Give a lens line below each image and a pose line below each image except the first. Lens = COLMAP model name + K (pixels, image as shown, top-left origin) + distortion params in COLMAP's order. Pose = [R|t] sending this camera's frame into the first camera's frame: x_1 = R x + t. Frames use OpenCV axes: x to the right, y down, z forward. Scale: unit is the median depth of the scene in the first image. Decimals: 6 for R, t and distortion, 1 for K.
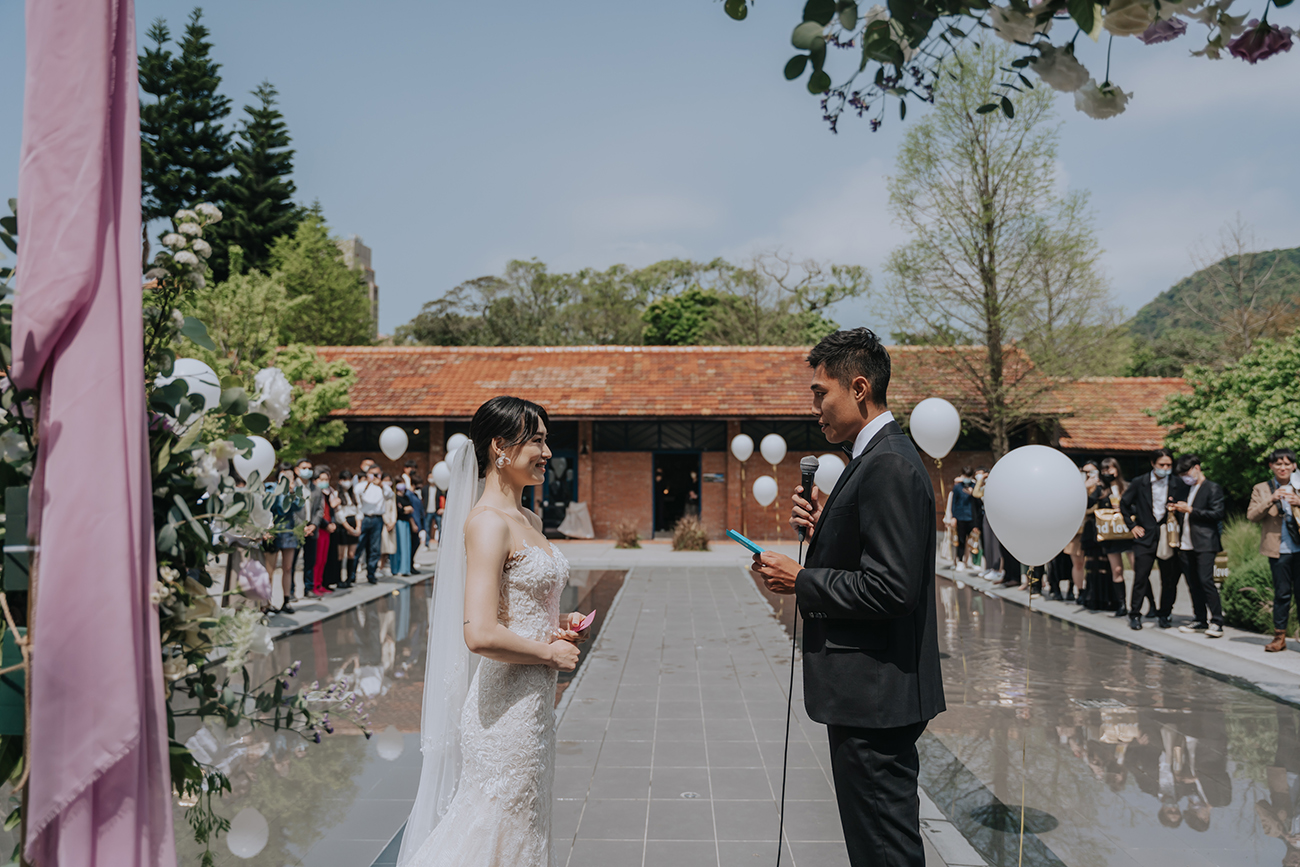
lens RADIAL K [[1110.9, 0, 650.0], [0, 1110.9, 433.5], [0, 0, 1]] dist [-0.003723, 0.002874]
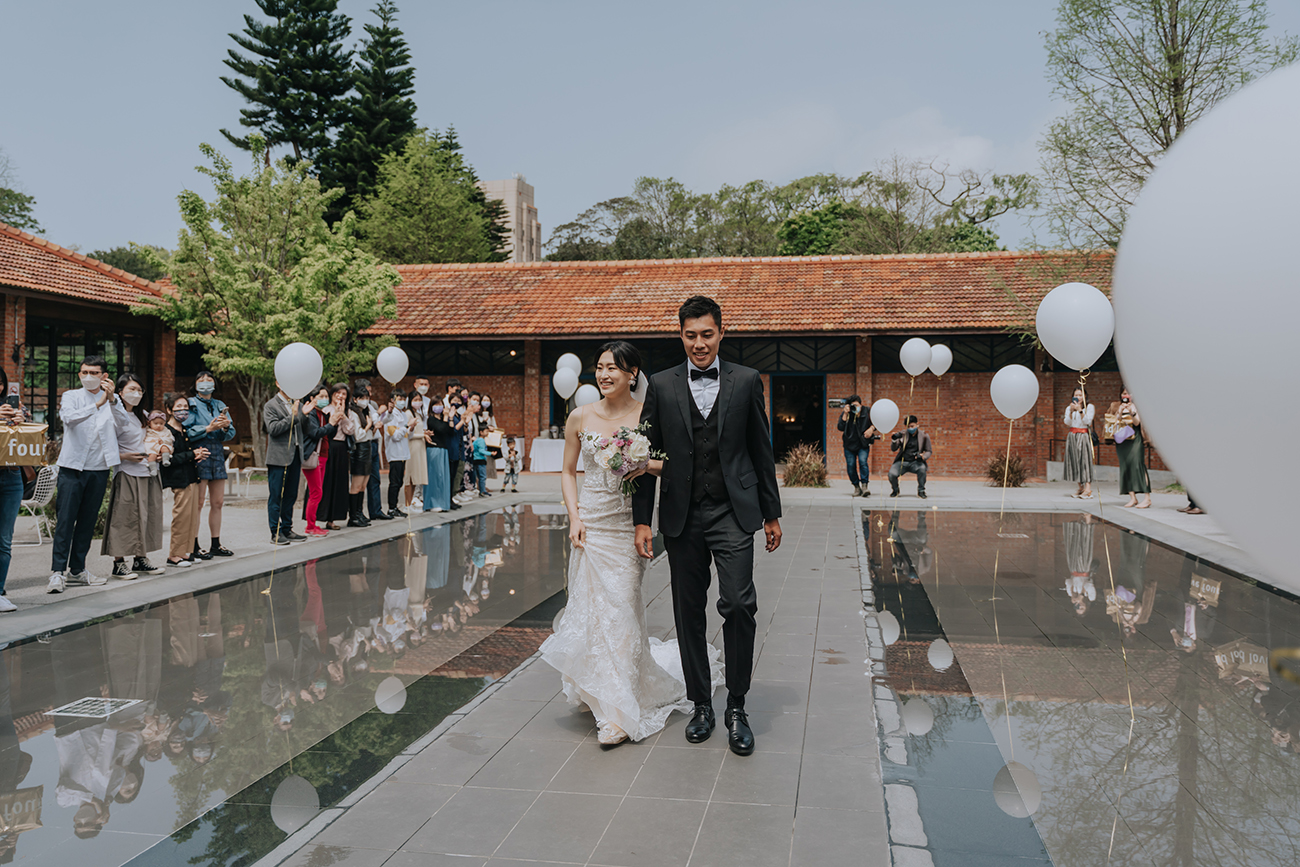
lens RADIAL K [[1074.8, 0, 648.4], [0, 1074.8, 403.3], [0, 0, 1]] dist [-0.001190, -0.011159]
pose [[0.987393, -0.000386, -0.158287, 0.030479], [0.005302, 0.999516, 0.030641, 0.009518], [0.158199, -0.031094, 0.986918, 0.100428]]
